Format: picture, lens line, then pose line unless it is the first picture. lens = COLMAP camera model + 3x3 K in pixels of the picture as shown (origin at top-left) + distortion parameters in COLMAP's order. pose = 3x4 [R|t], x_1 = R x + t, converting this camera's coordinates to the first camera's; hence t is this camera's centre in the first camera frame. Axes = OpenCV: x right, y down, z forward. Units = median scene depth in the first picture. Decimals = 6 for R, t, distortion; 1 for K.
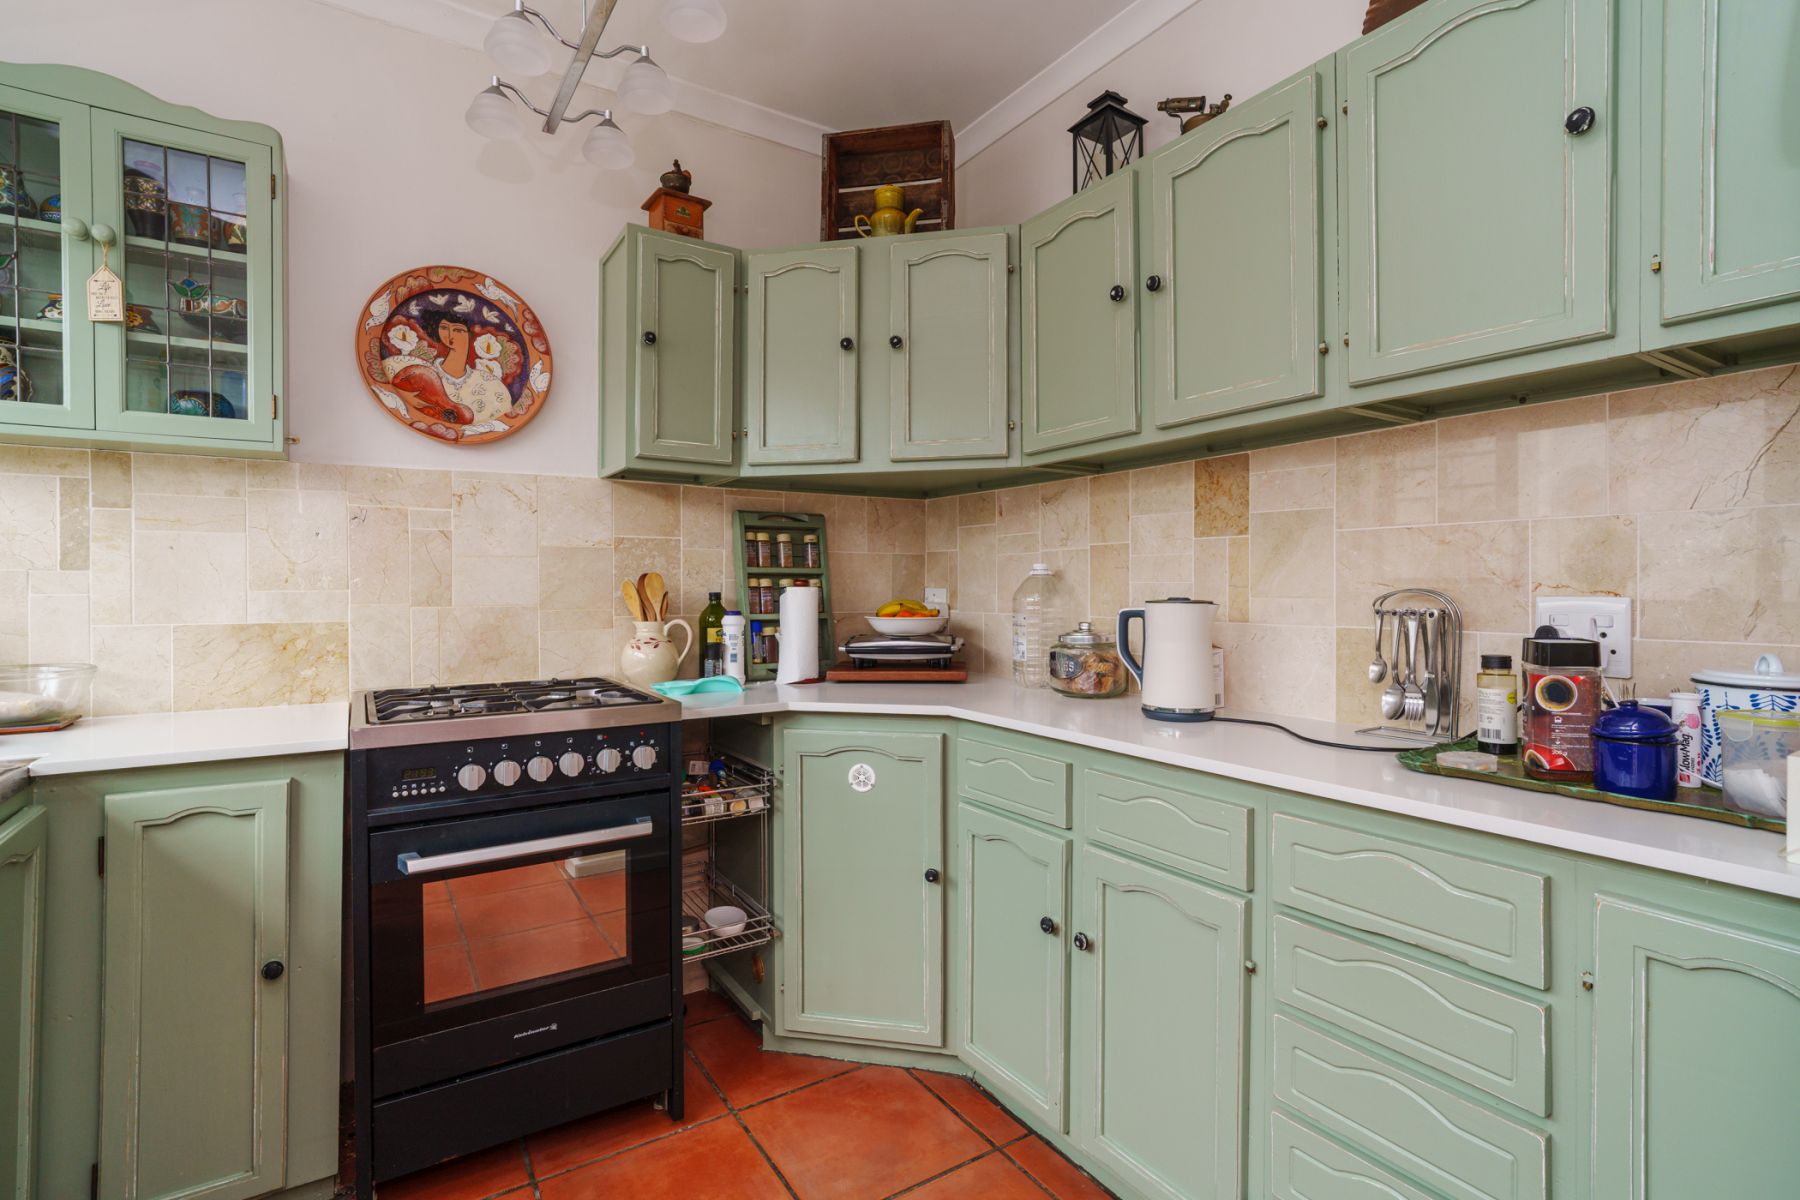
lens RADIAL K [[854.1, 0, 902.8], [0, 854.1, 590.5], [0, 0, 1]] dist [-0.014524, 0.005782]
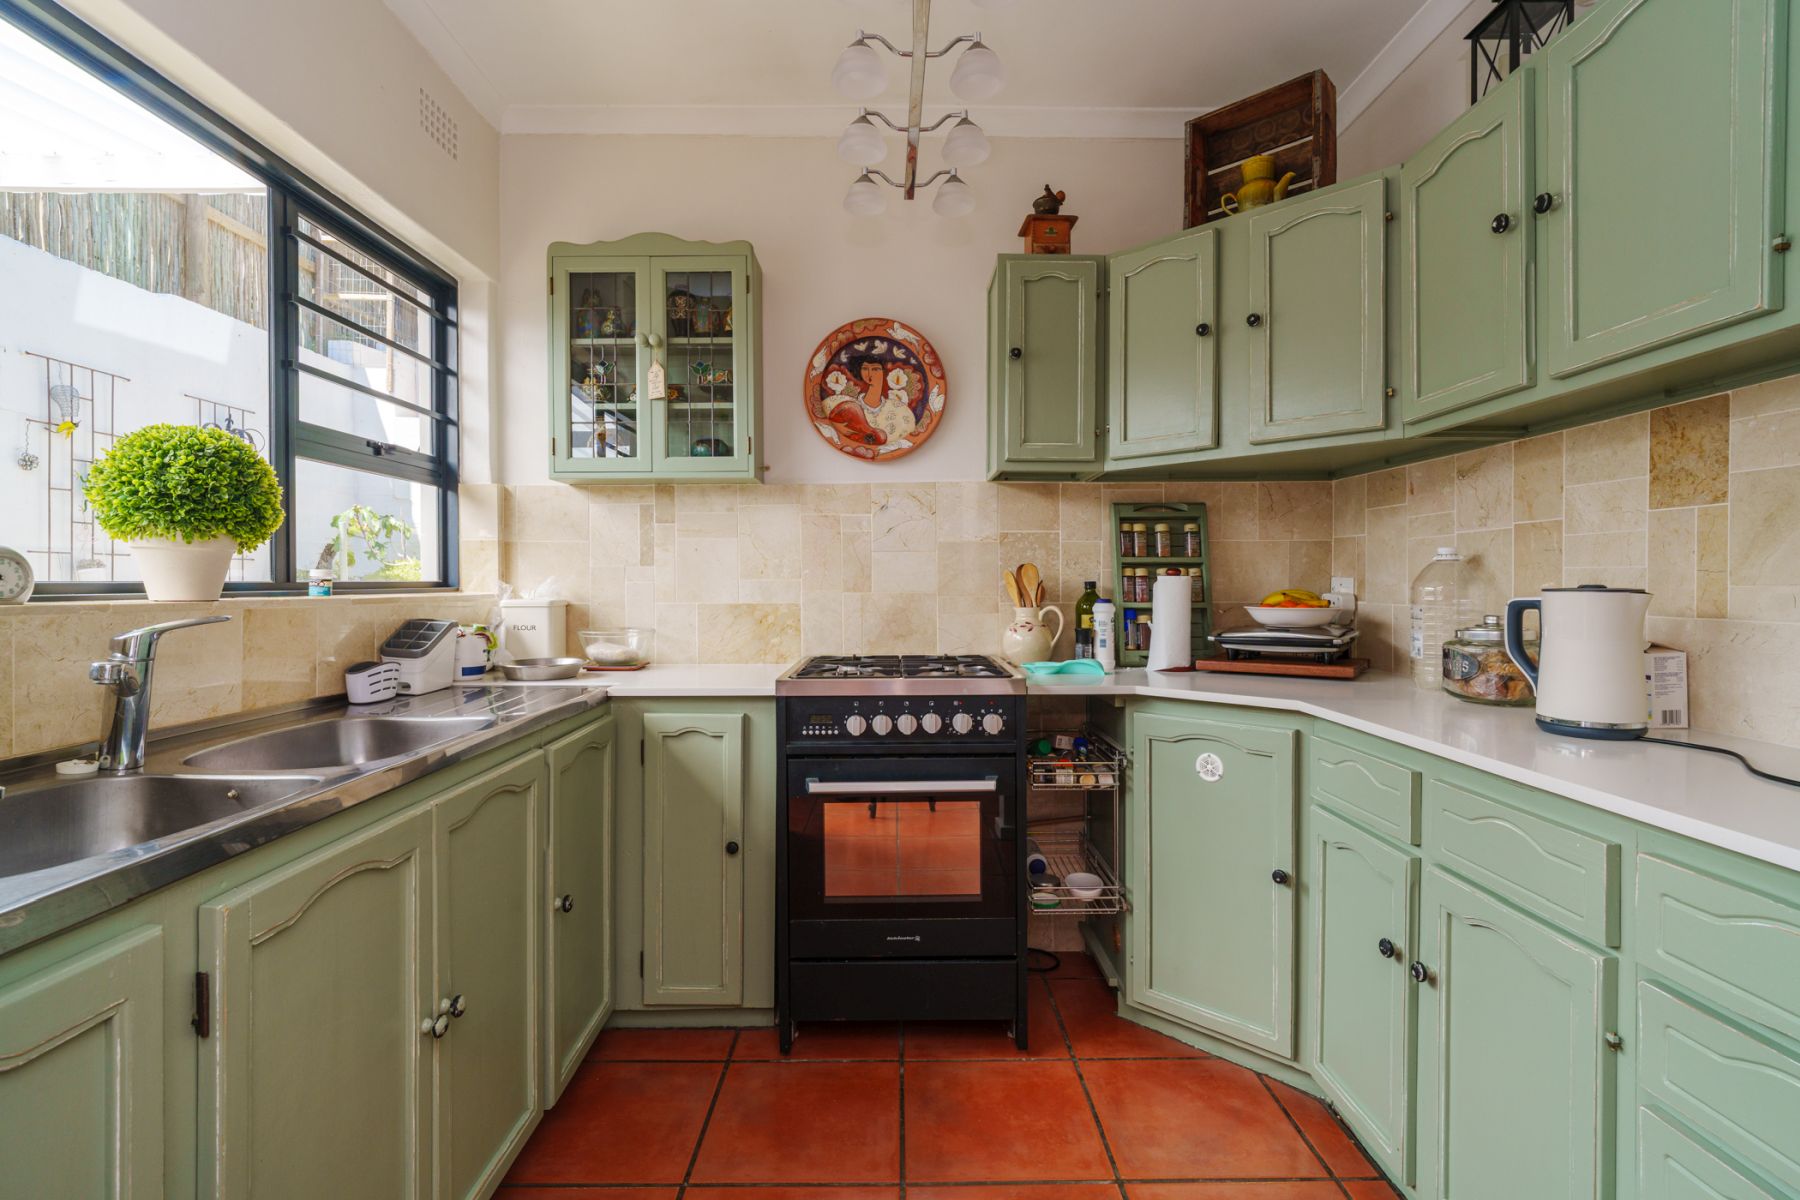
lens RADIAL K [[854.1, 0, 912.6], [0, 854.1, 594.9], [0, 0, 1]] dist [-0.014524, 0.005782]
pose [[0.842570, 0.006948, -0.538543, 0.202147], [-0.000968, 0.999935, 0.011386, 0.008549], [0.538587, -0.009072, 0.842521, -0.020404]]
